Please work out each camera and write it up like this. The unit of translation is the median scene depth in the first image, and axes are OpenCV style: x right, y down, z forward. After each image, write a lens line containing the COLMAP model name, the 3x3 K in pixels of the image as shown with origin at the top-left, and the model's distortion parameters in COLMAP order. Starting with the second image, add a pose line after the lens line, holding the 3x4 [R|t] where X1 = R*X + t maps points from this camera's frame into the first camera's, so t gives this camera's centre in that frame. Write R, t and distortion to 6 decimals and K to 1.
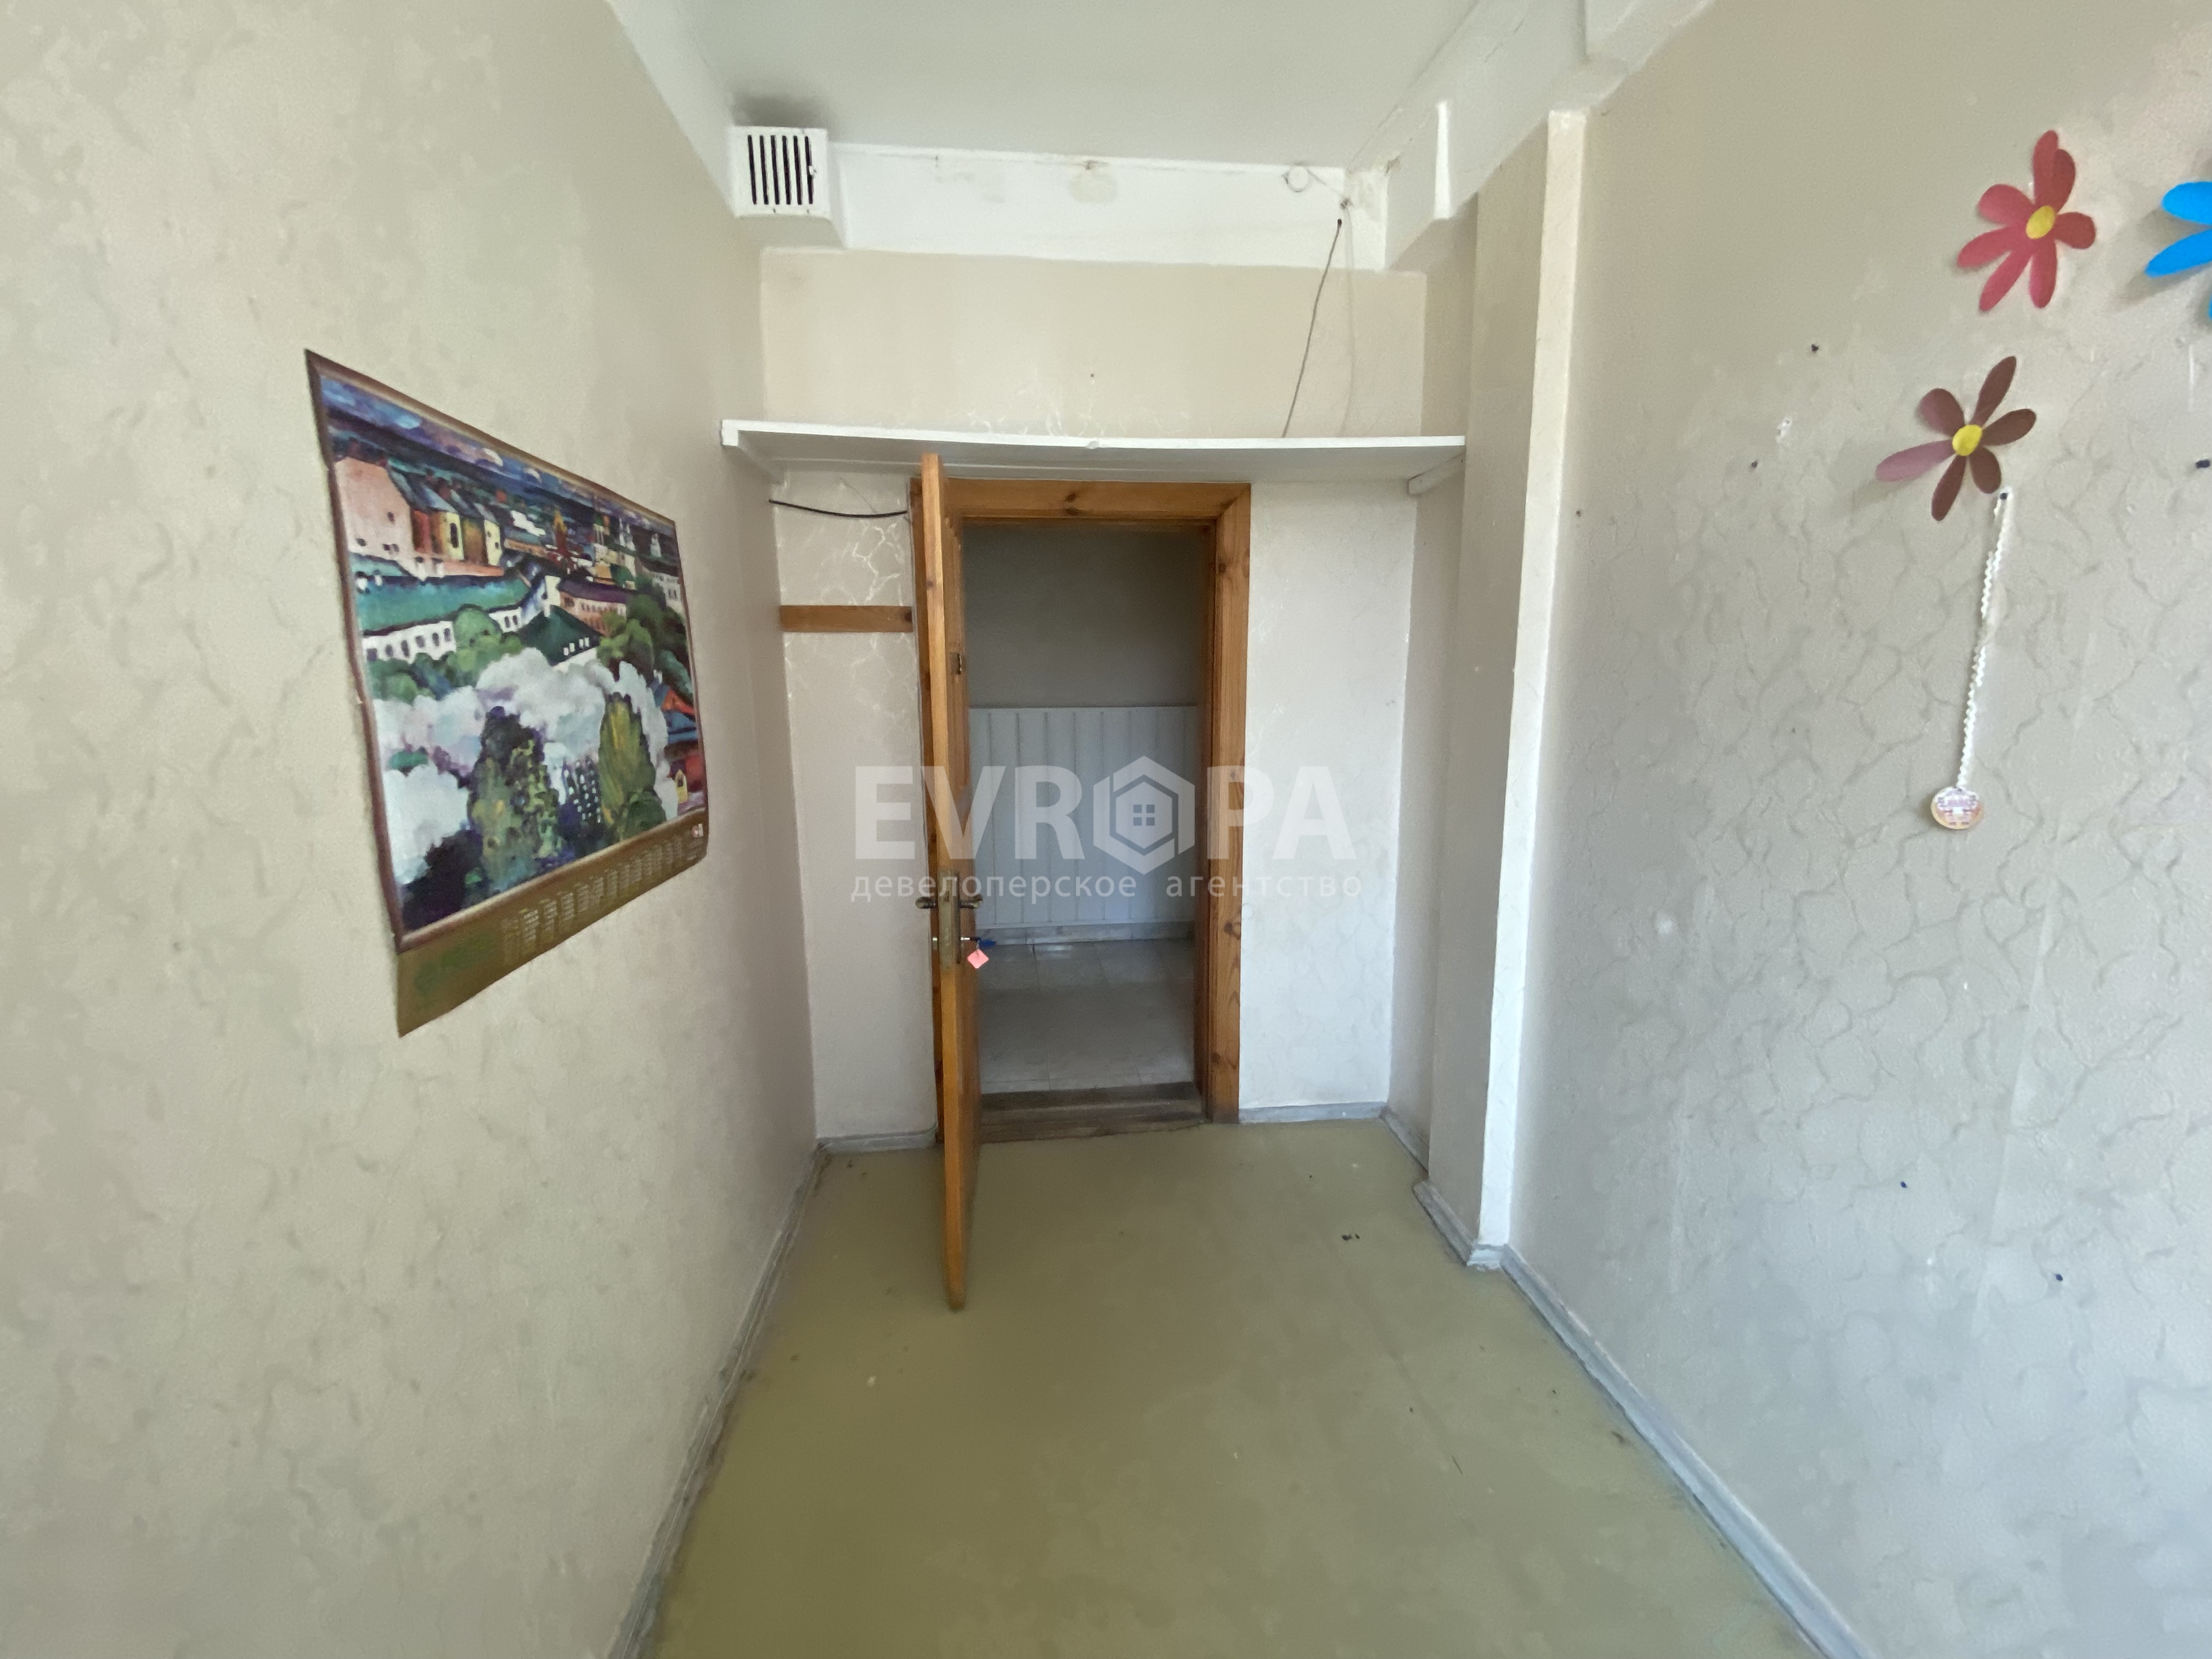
lens RADIAL K [[891.3, 0, 1106.0], [0, 891.3, 829.5], [0, 0, 1]] dist [0.021343, -0.018252]
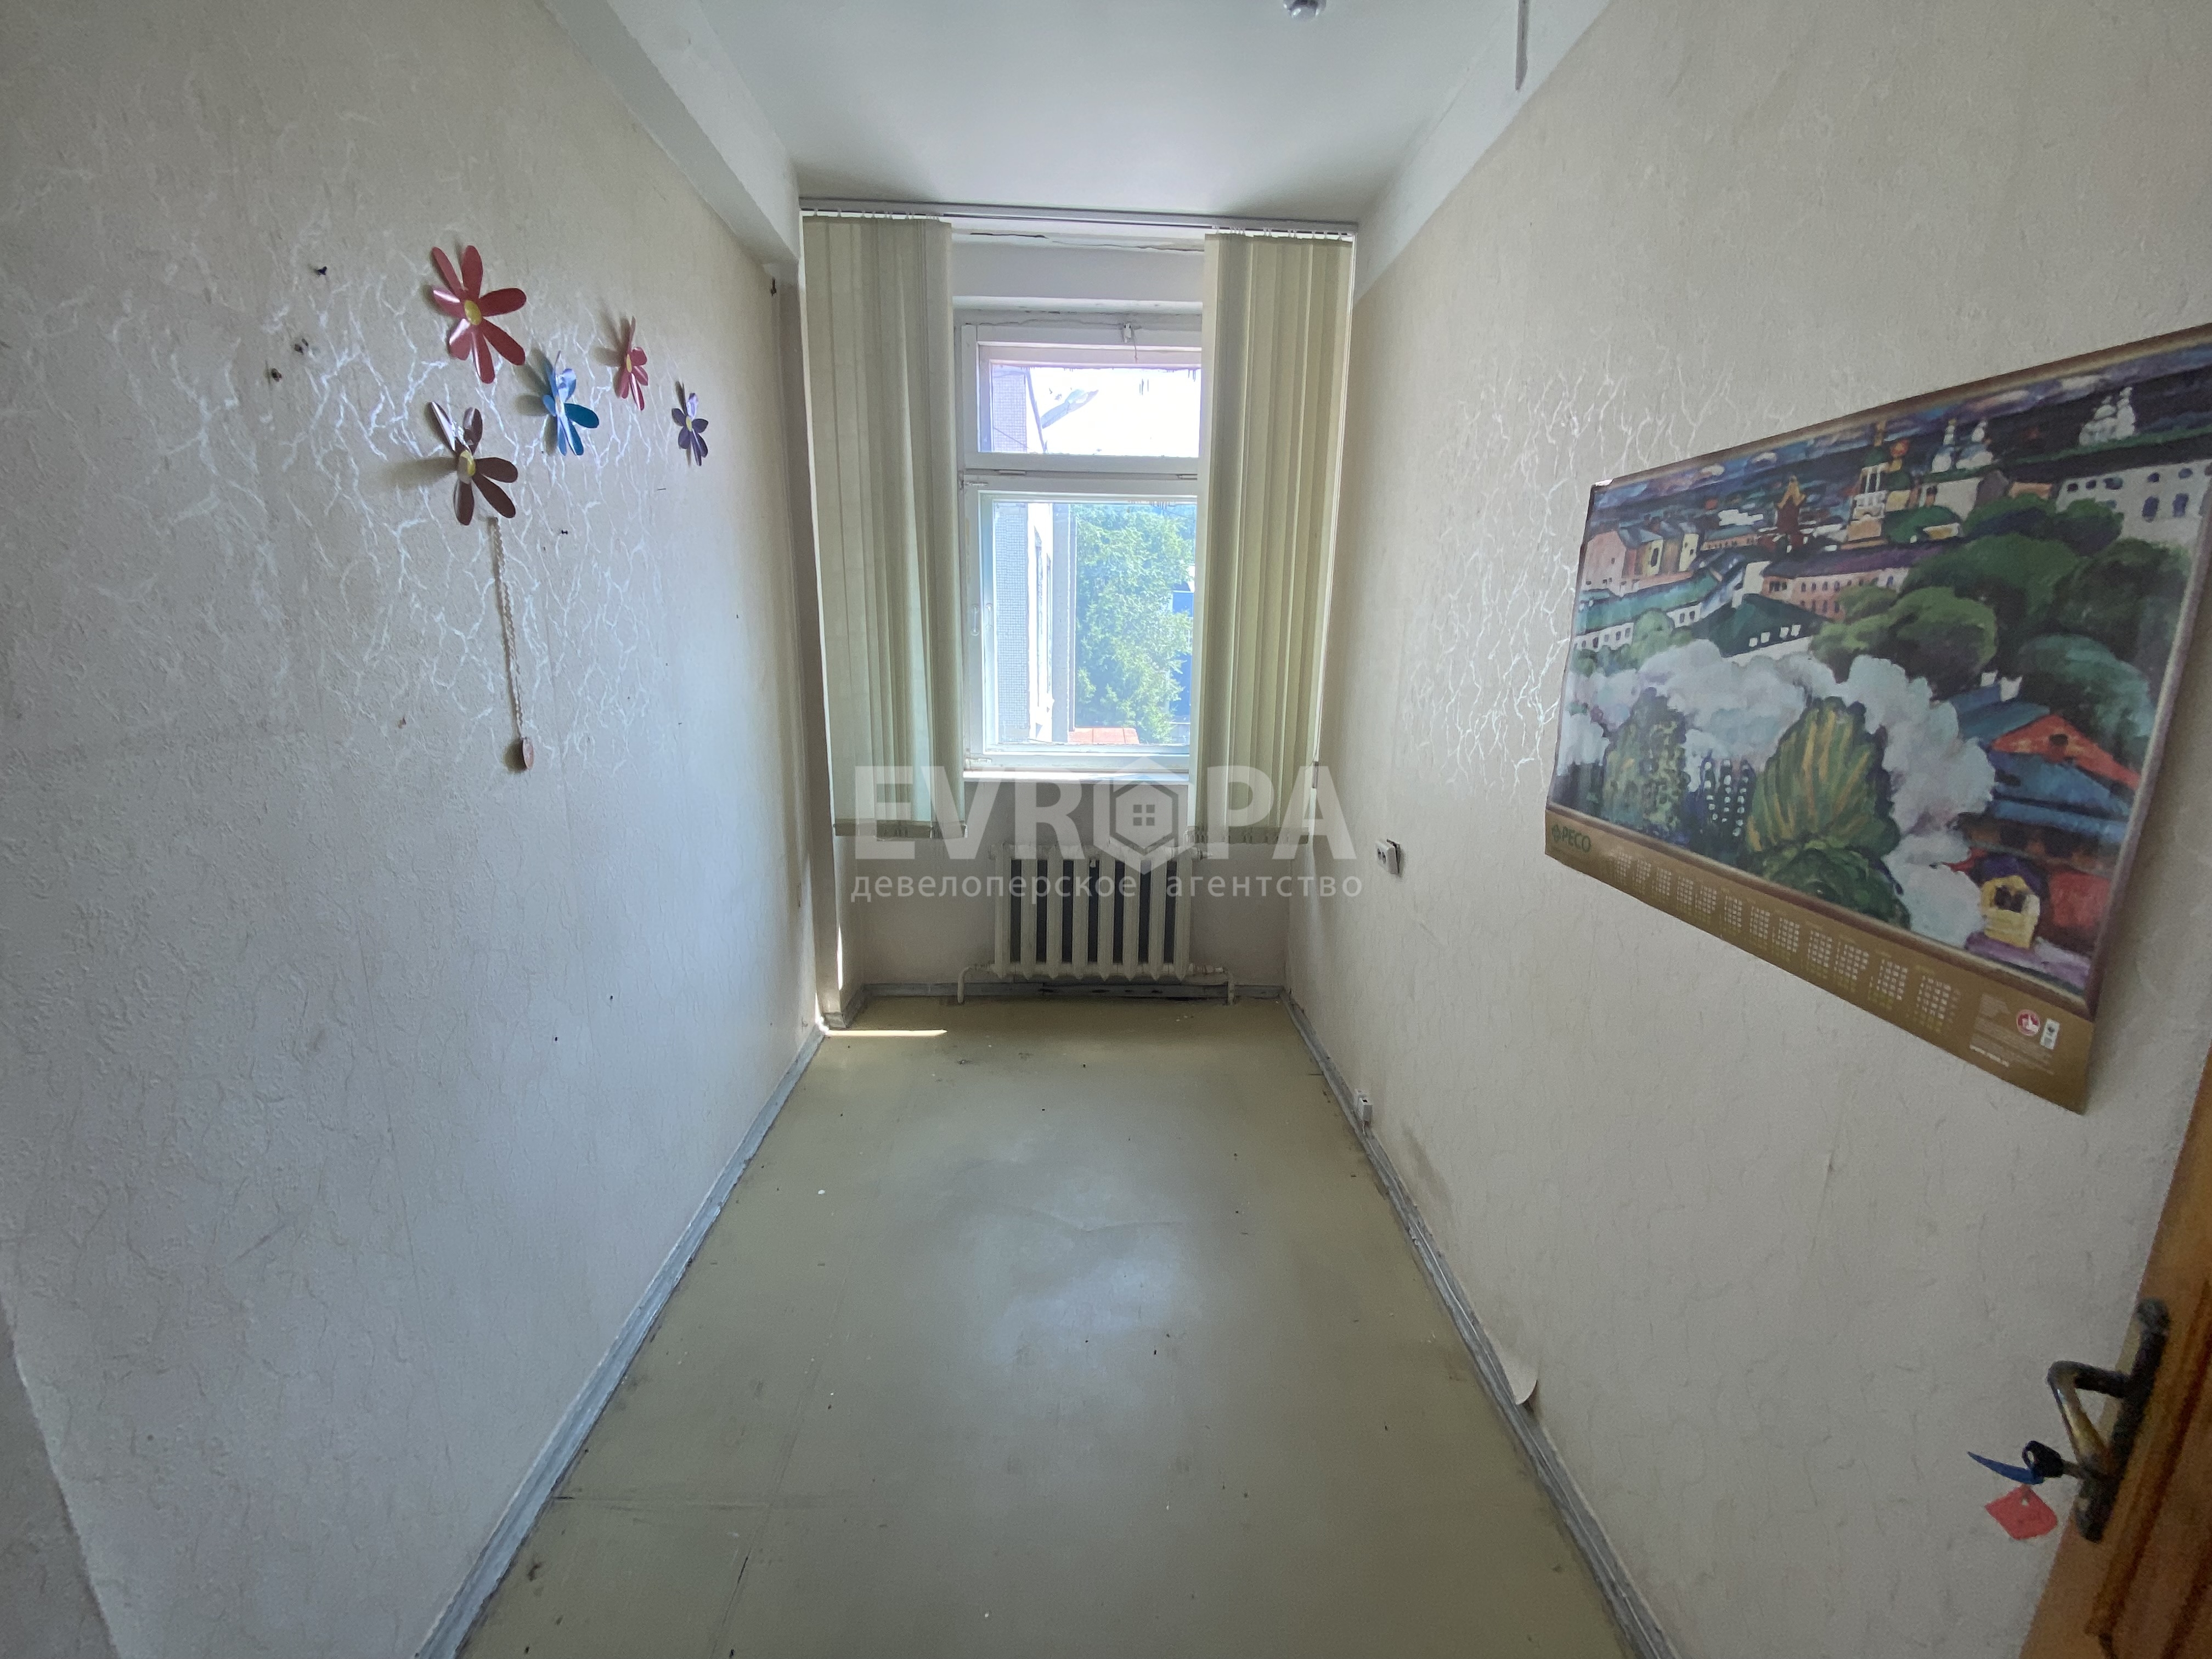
lens RADIAL K [[890.4, 0, 1107.7], [0, 890.4, 829.6], [0, 0, 1]] dist [0.020399, -0.017945]
pose [[-0.997459, -0.021632, 0.067877, -0.008459], [0.005960, 0.924104, 0.382094, -0.421415], [-0.070991, 0.381528, -0.921627, 2.206022]]
